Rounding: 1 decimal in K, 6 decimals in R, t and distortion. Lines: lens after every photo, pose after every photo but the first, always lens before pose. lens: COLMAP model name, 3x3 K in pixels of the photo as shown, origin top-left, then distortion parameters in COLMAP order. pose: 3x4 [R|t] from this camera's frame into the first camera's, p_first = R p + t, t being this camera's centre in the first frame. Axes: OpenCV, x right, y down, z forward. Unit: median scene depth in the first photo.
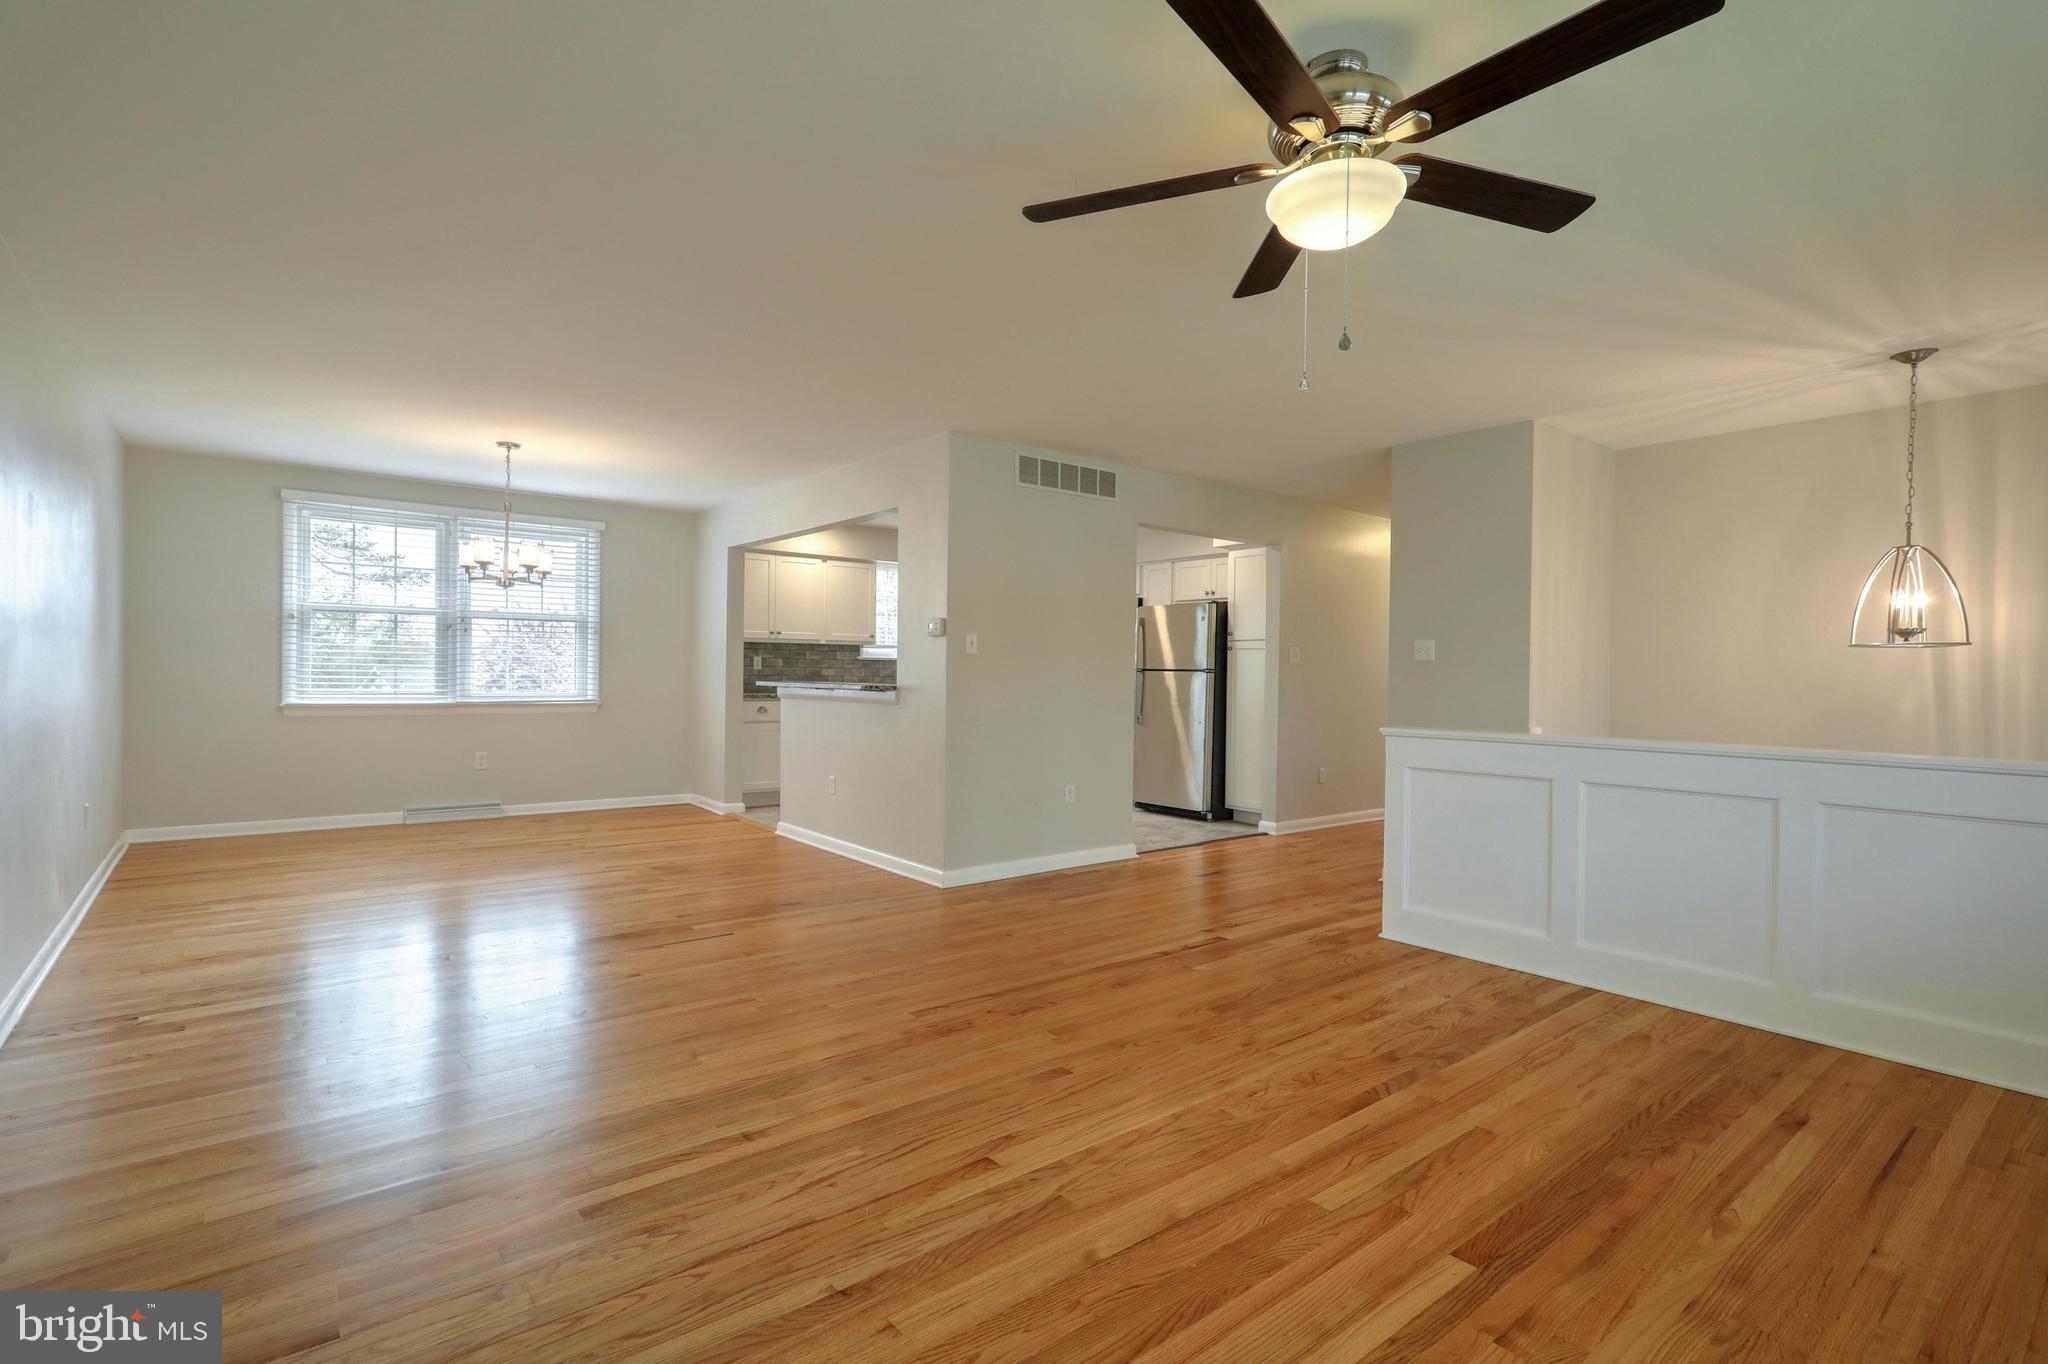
lens RADIAL K [[972.8, 0, 1011.1], [0, 972.8, 662.3], [0, 0, 1]] dist [-0.000953, -0.000075]
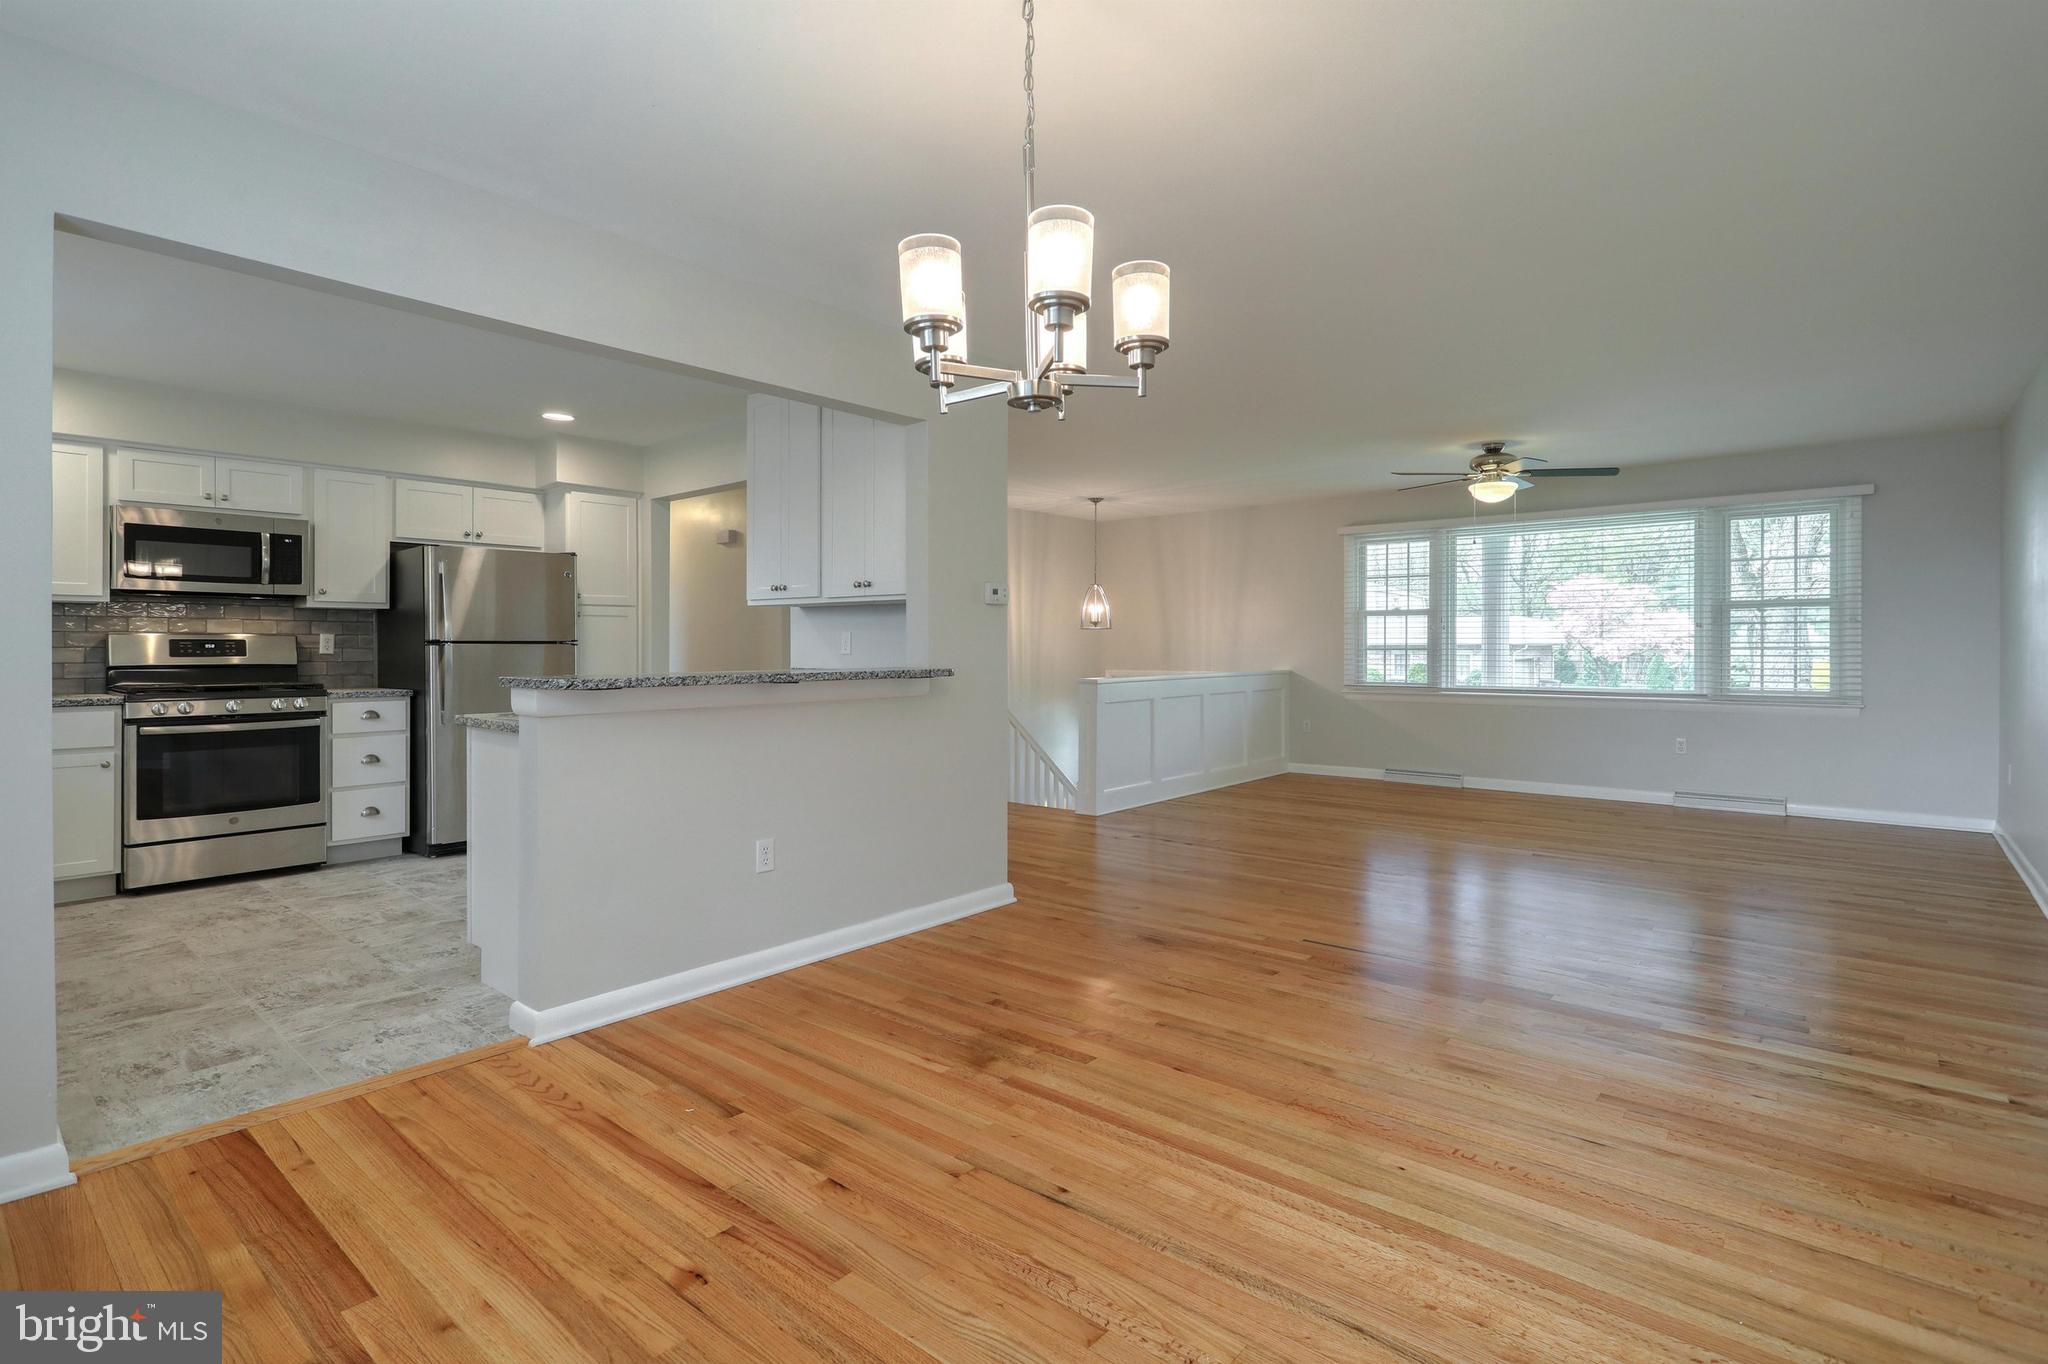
lens RADIAL K [[966.6, 0, 1033.3], [0, 966.6, 634.4], [0, 0, 1]] dist [0.003104, 0.000833]
pose [[-0.190571, -0.000446, 0.981673, -0.702663], [-0.008170, 0.999966, -0.001131, -0.000130], [-0.981639, -0.008236, -0.190569, 0.891666]]
